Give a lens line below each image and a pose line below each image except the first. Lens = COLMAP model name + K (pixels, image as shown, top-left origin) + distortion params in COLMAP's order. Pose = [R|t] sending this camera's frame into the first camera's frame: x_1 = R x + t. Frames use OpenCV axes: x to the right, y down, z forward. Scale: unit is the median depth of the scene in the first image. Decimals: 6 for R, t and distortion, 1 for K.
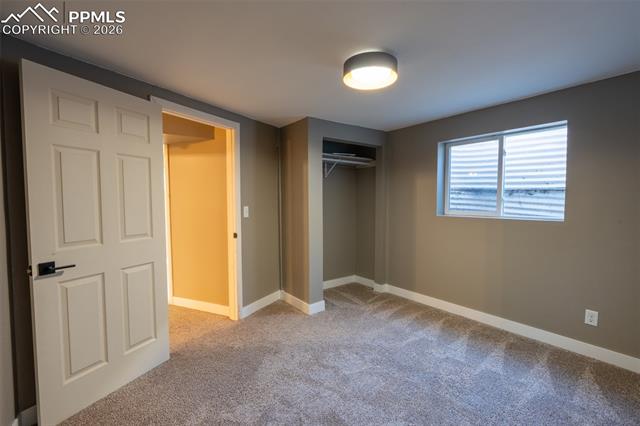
lens RADIAL K [[281.6, 0, 317.5], [0, 281.6, 211.2], [0, 0, 1]] dist [-0.004250, -0.000004]
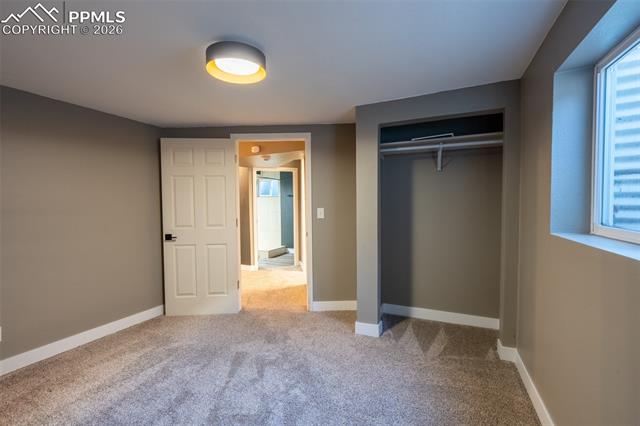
lens RADIAL K [[281.6, 0, 317.5], [0, 281.6, 211.2], [0, 0, 1]] dist [-0.004250, -0.000004]
pose [[0.490658, 0.016646, -0.871193, 0.960566], [-0.025305, 0.999668, 0.004849, -0.015445], [0.870985, 0.019667, 0.490916, 0.667680]]
